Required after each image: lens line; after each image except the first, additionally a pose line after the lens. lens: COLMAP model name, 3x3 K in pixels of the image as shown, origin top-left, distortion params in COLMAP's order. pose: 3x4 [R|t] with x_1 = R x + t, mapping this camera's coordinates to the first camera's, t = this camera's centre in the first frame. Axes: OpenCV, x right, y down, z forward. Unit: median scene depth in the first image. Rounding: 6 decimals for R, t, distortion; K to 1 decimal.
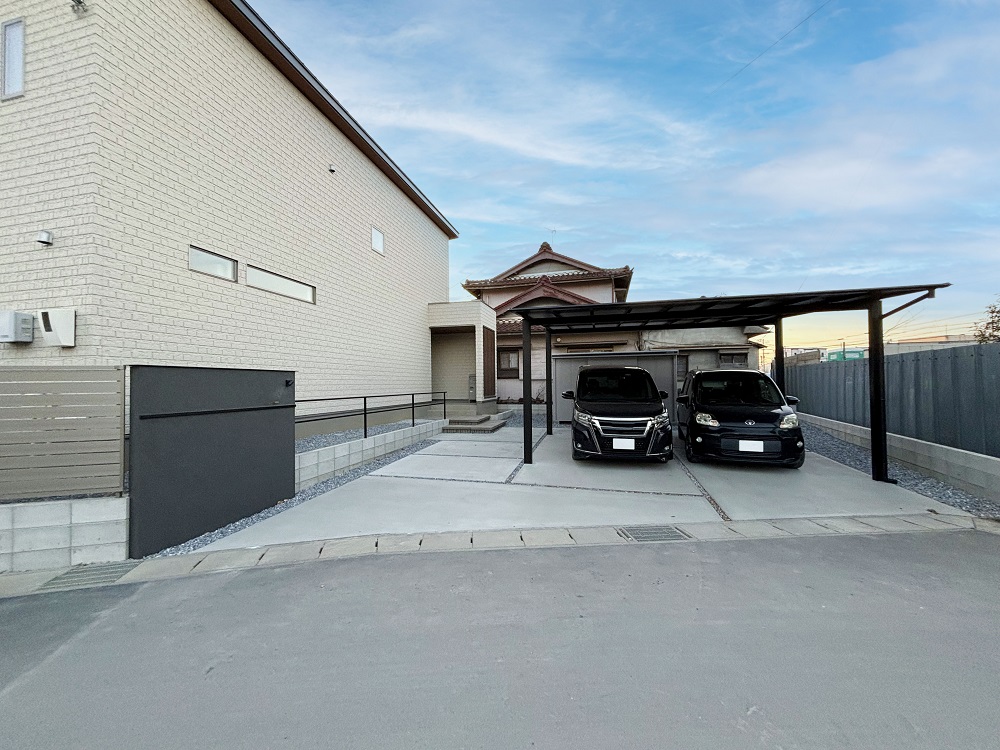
lens RADIAL K [[404.0, 0, 500.0], [0, 404.0, 375.0], [0, 0, 1]] dist [-0.008033, -0.000219]
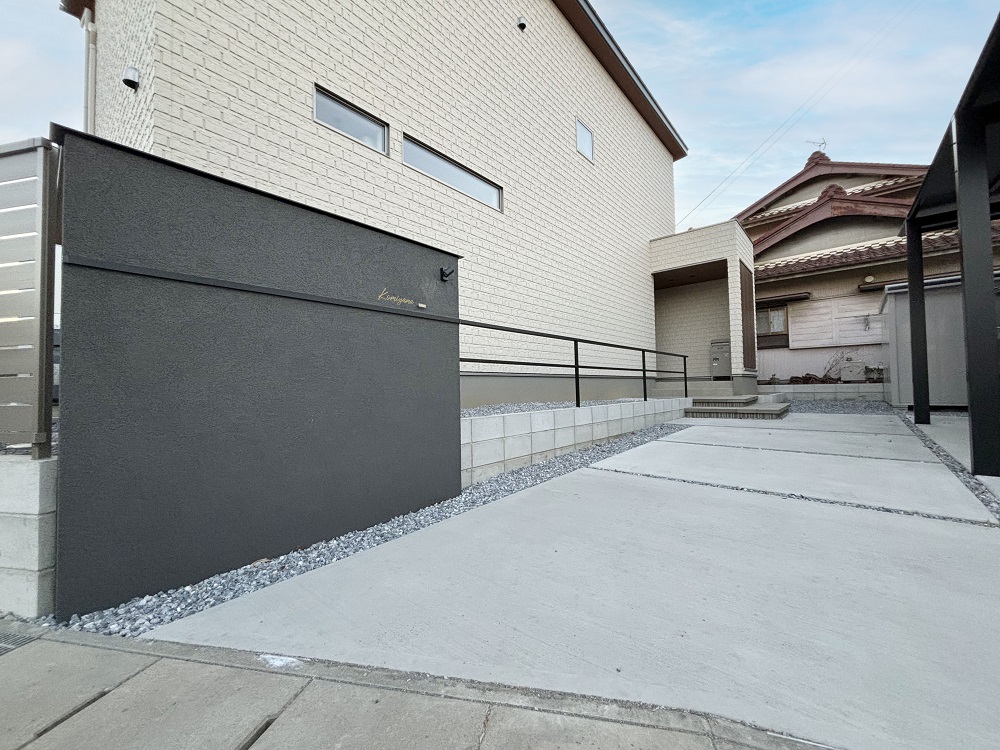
lens RADIAL K [[404.0, 0, 500.0], [0, 404.0, 375.0], [0, 0, 1]] dist [-0.008033, -0.000219]
pose [[0.892061, -0.015231, -0.451658, -0.161578], [0.013468, 0.999884, -0.007119, 0.108826], [0.451714, 0.000268, 0.892163, 0.401692]]
